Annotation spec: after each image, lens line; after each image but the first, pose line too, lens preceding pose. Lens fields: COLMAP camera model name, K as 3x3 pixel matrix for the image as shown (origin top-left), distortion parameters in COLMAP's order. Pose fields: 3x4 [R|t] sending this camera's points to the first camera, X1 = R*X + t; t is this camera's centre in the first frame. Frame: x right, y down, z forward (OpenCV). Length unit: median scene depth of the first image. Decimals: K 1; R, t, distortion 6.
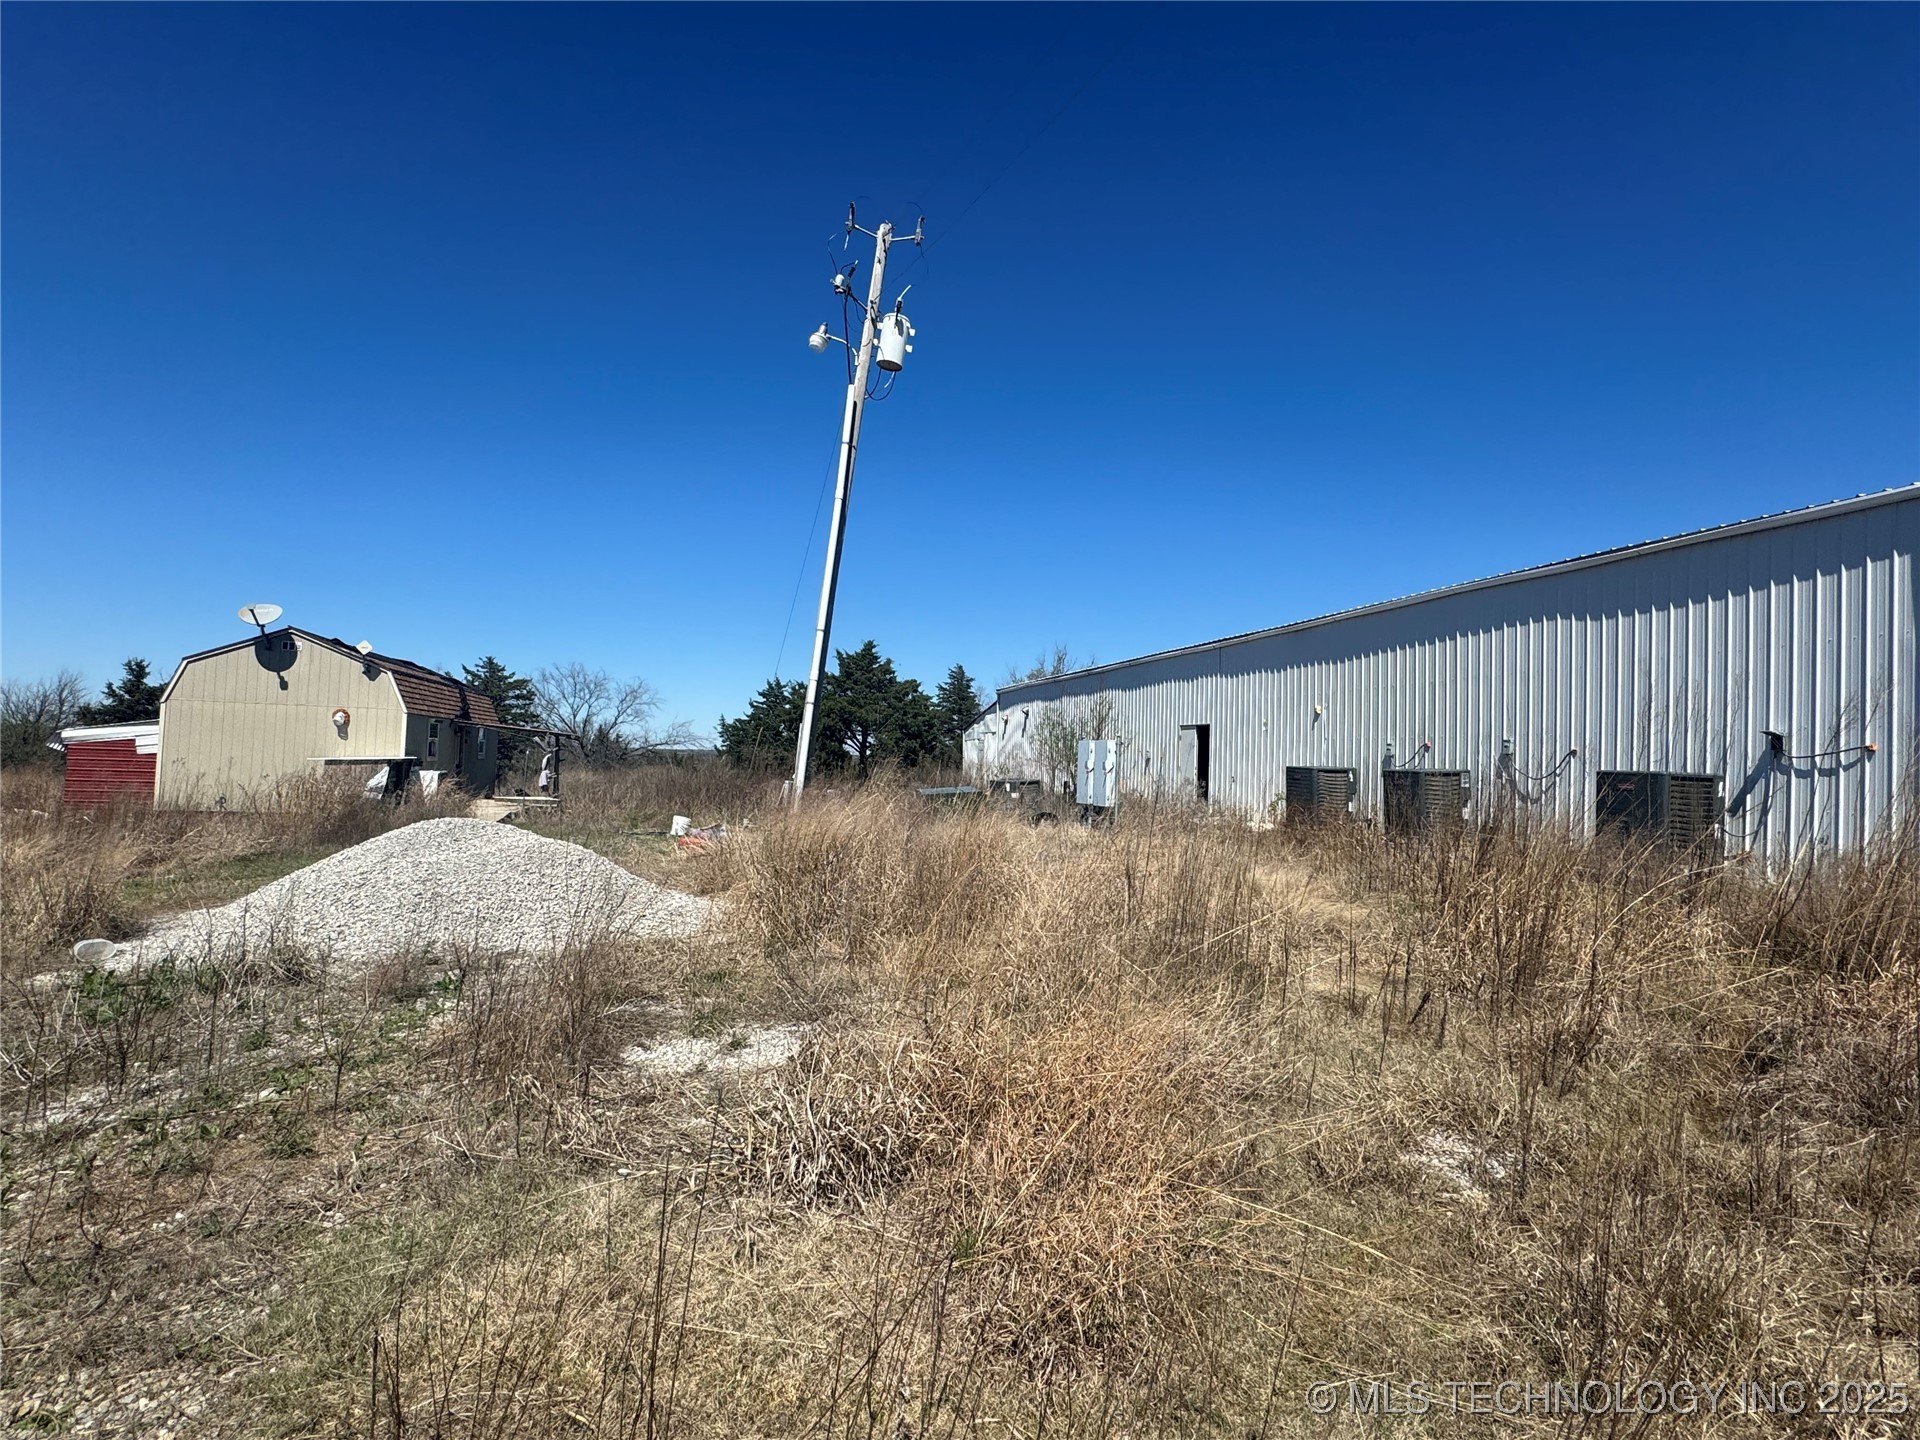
lens RADIAL K [[1007.7, 0, 954.6], [0, 1007.7, 721.7], [0, 0, 1]] dist [-0.001253, 0.000814]
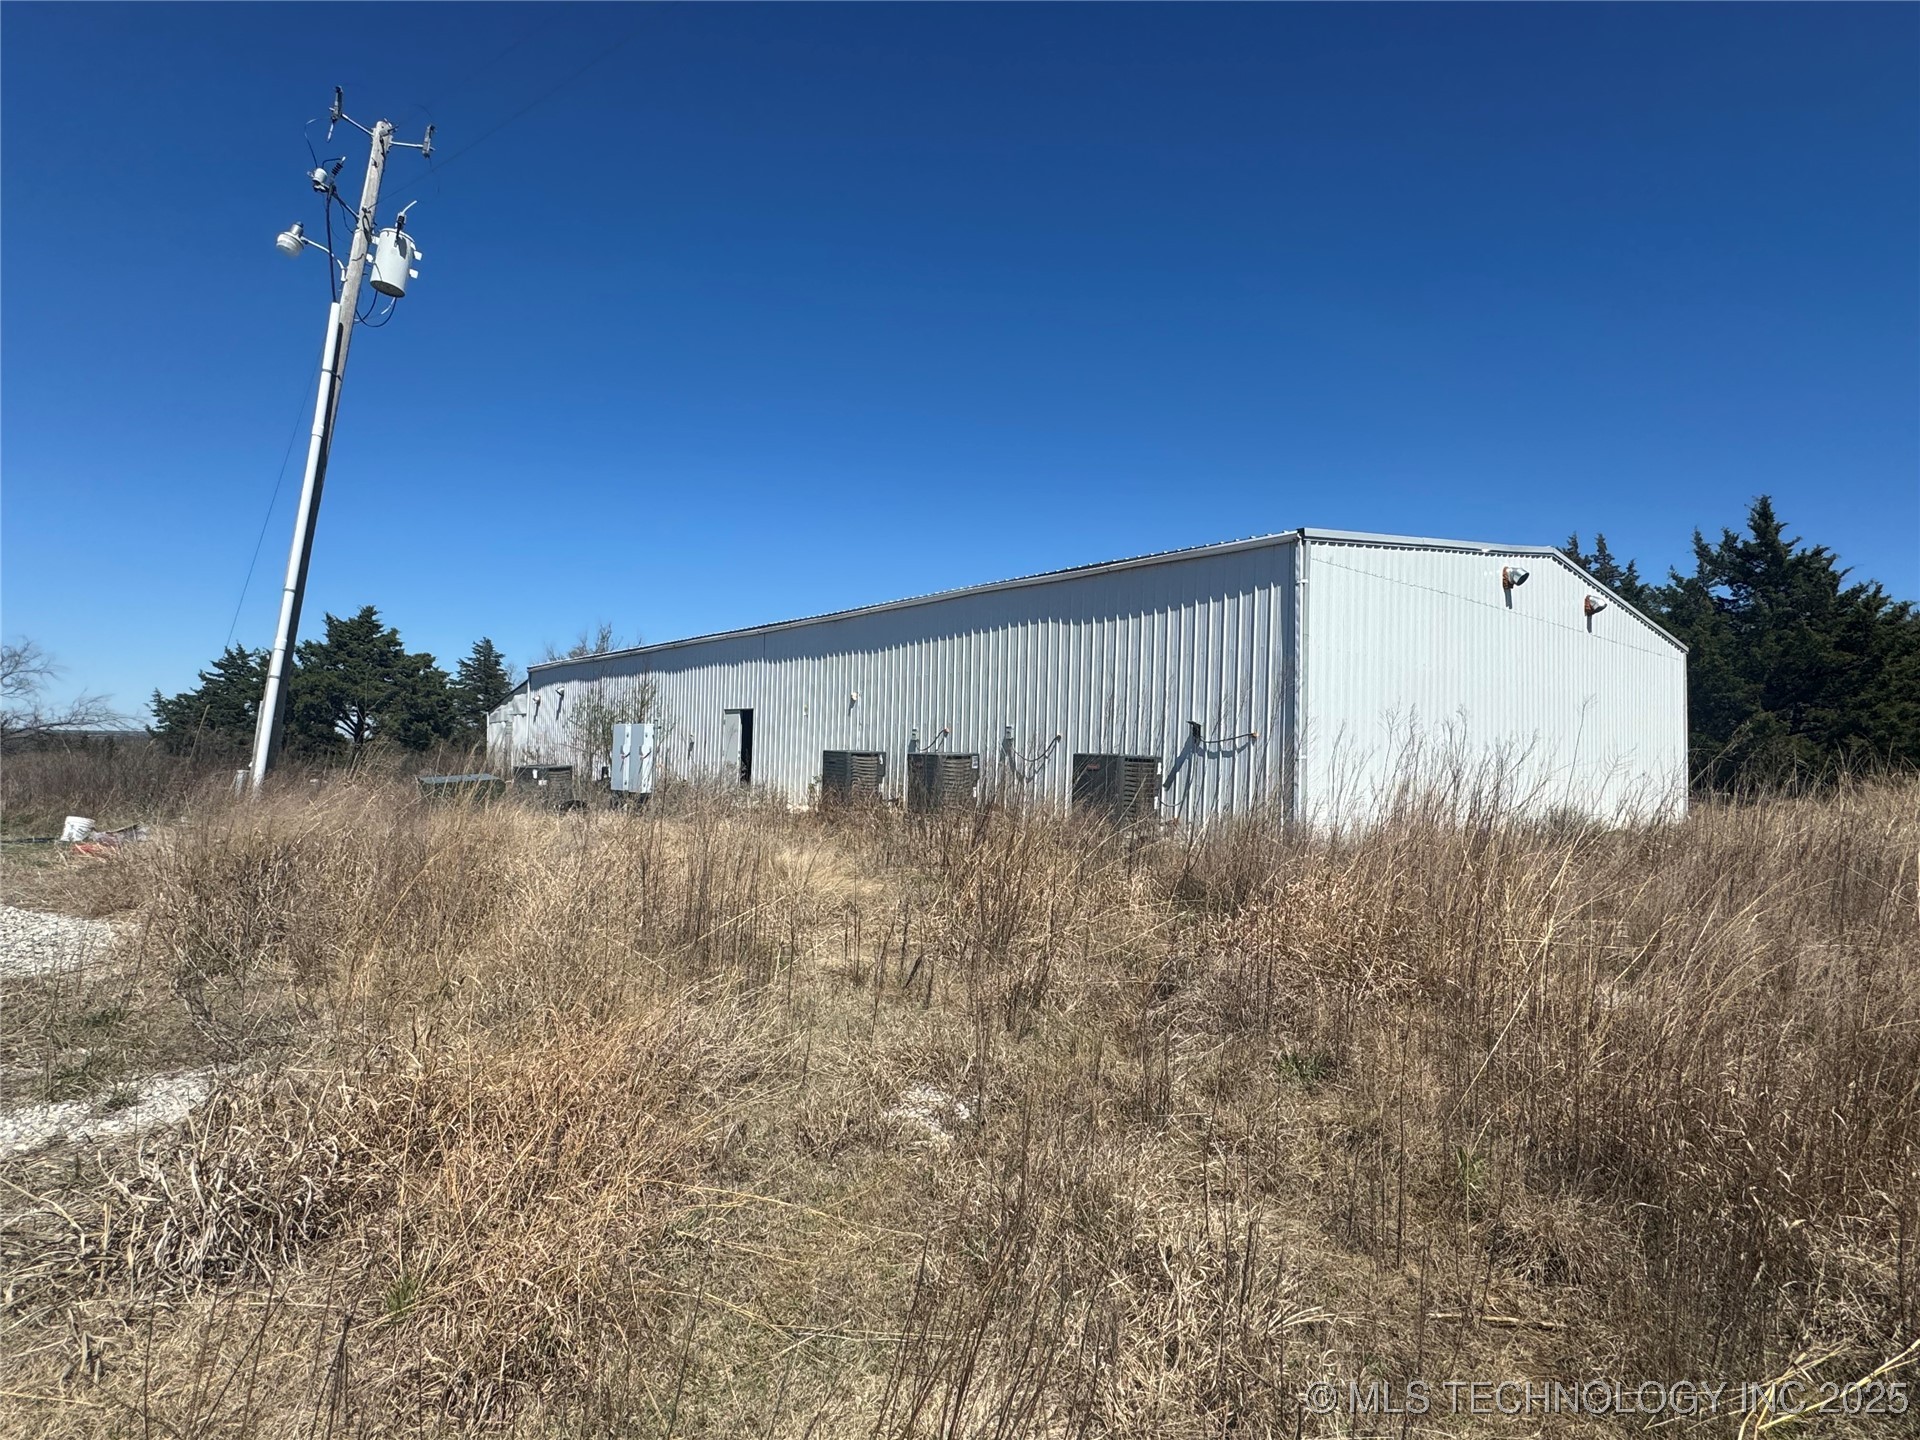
lens RADIAL K [[1007.7, 0, 961.3], [0, 1007.7, 726.4], [0, 0, 1]] dist [-0.001253, 0.000814]
pose [[0.903328, 0.006686, 0.428899, 0.012836], [-0.015590, 0.999730, 0.017250, -0.000698], [-0.428667, -0.022269, 0.903188, -0.000254]]
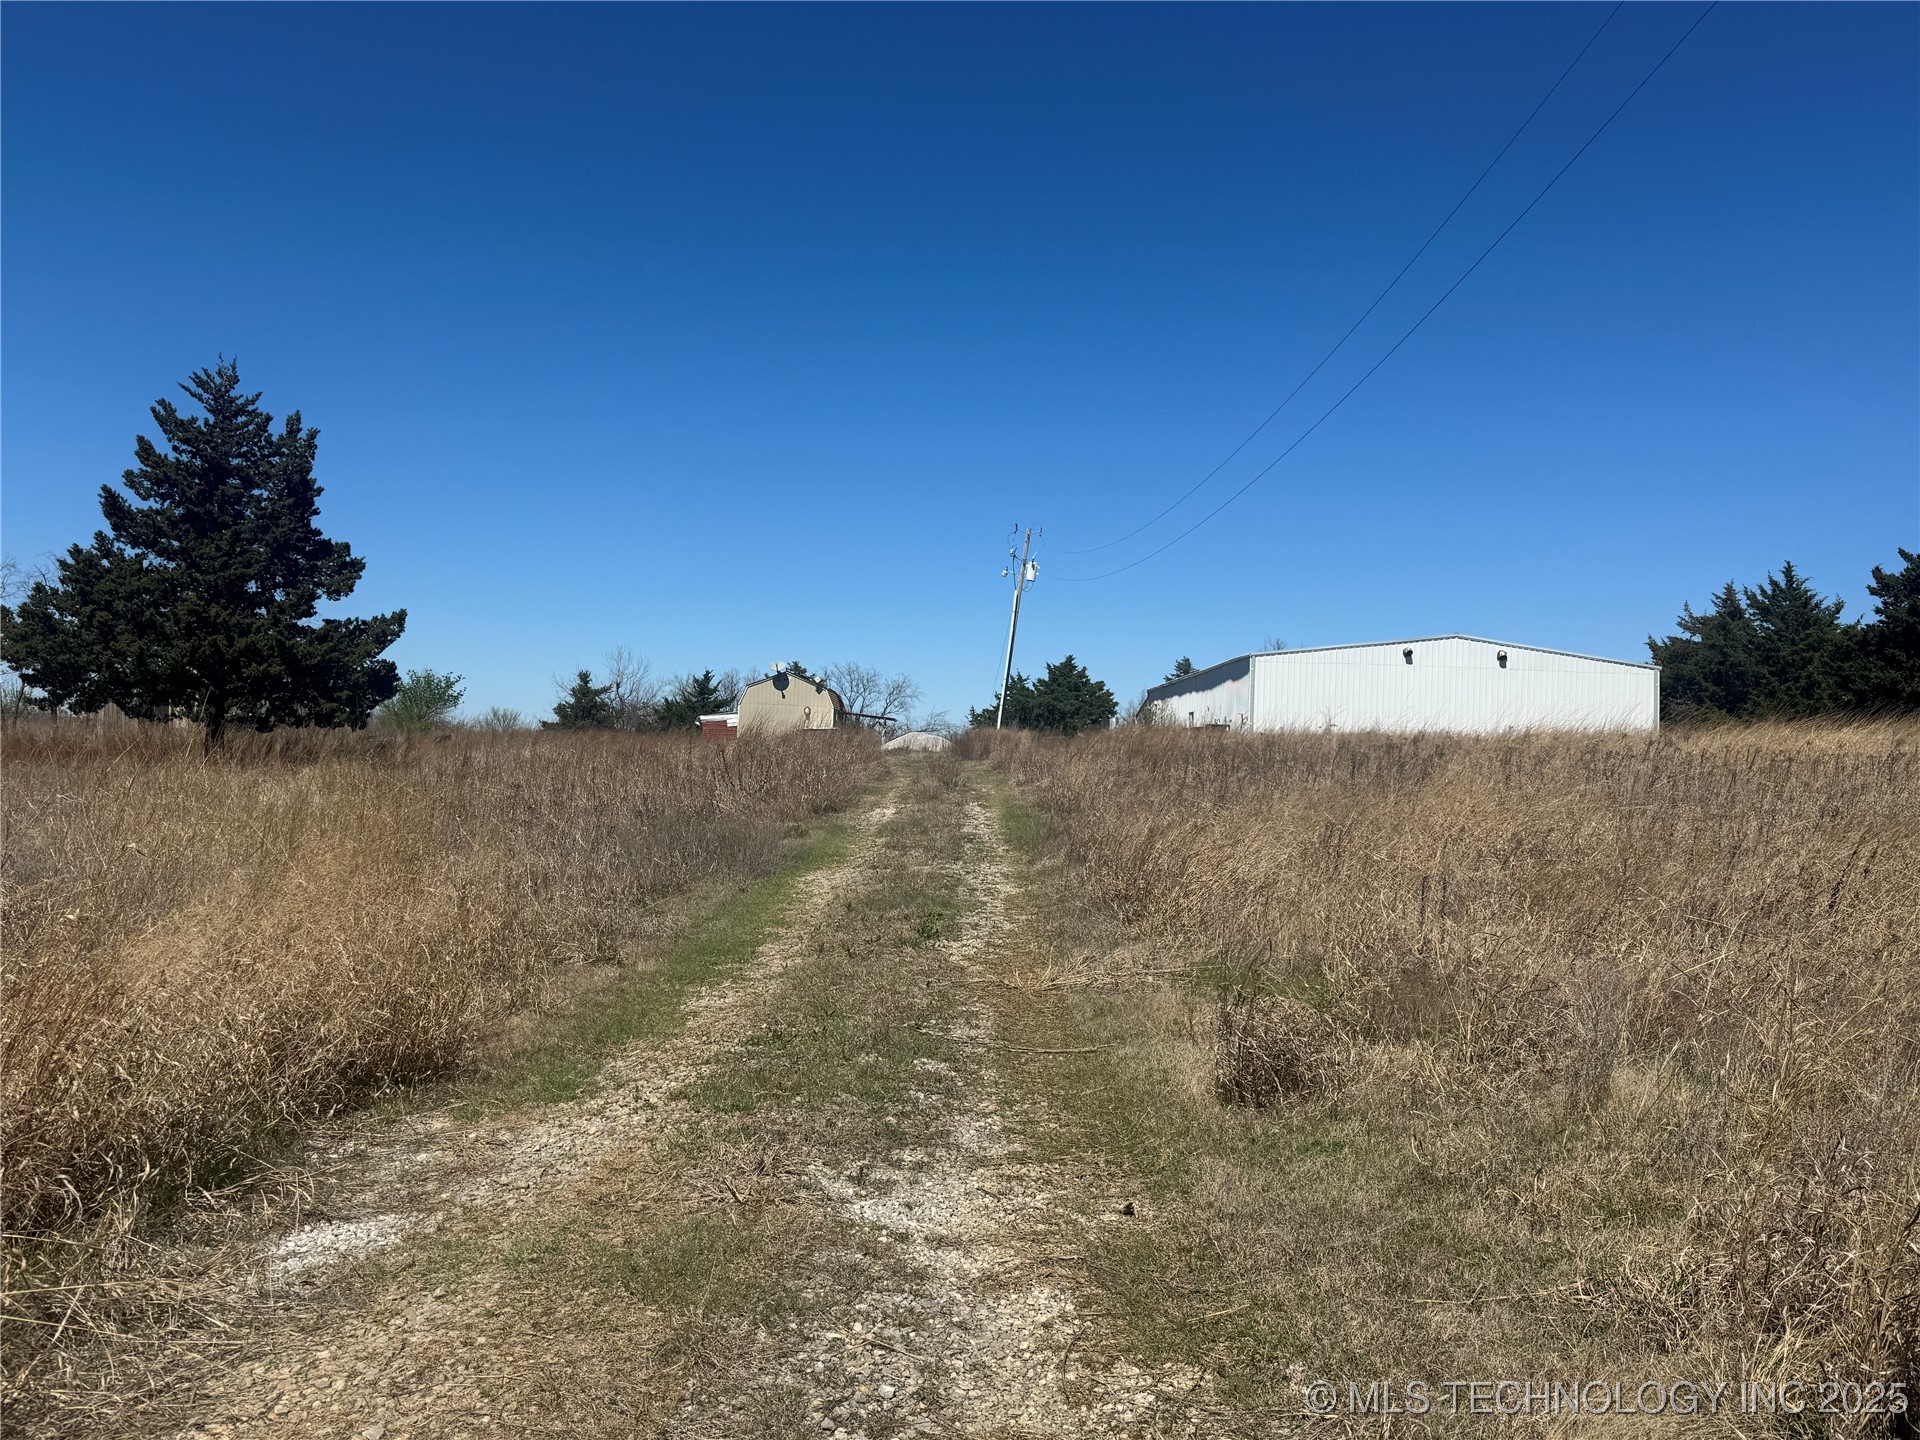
lens RADIAL K [[1609.0, 0, 975.5], [0, 1609.0, 739.2], [0, 0, 1]] dist [0.018139, -0.001162]
pose [[0.974496, 0.000155, -0.224404, 0.825038], [0.003794, 0.999845, 0.017167, 0.000535], [0.224372, -0.017581, 0.974345, -3.522805]]
